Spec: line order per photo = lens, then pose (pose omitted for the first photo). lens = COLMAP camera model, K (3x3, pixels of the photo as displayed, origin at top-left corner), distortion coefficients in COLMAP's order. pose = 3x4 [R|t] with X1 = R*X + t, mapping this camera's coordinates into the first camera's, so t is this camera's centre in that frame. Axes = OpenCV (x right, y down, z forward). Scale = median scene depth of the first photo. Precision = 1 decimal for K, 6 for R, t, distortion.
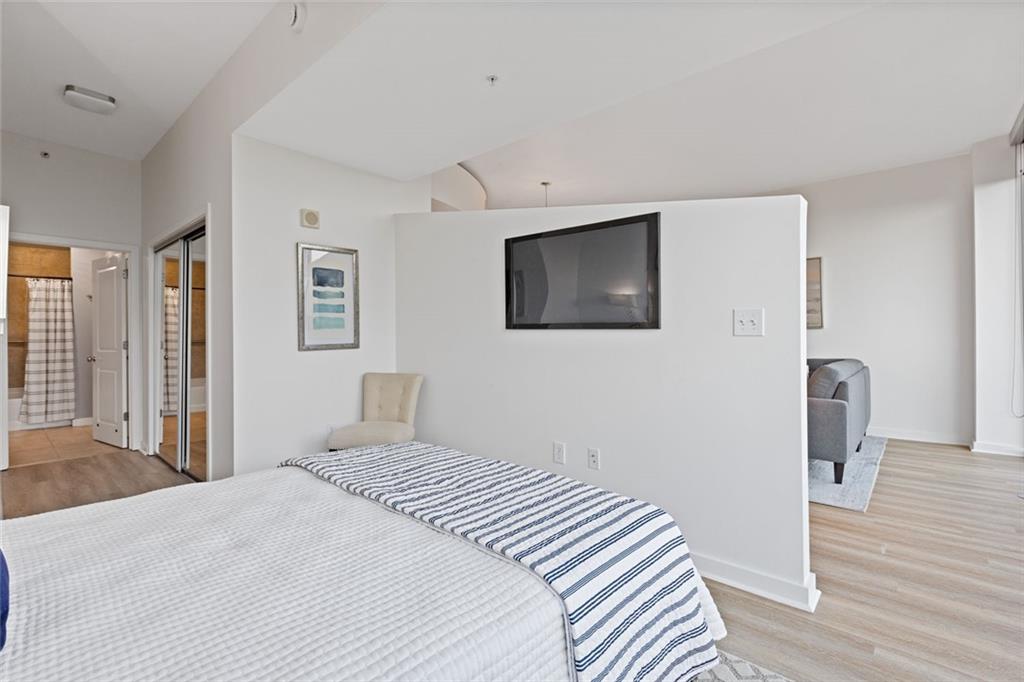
lens RADIAL K [[461.8, 0, 513.8], [0, 461.8, 341.5], [0, 0, 1]] dist [0.004213, -0.000252]
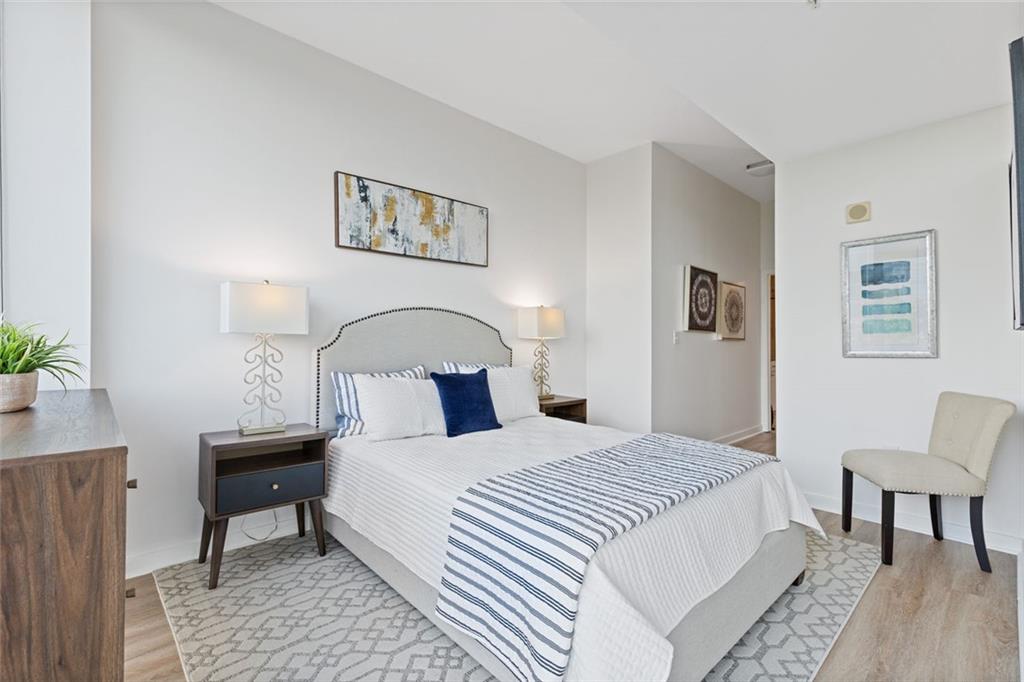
lens RADIAL K [[461.8, 0, 513.8], [0, 461.8, 341.5], [0, 0, 1]] dist [0.004213, -0.000252]
pose [[-0.093111, 0.004797, -0.995644, 1.097402], [-0.011763, 0.999913, 0.005918, -0.018290], [0.995586, 0.012262, -0.093046, 0.844469]]
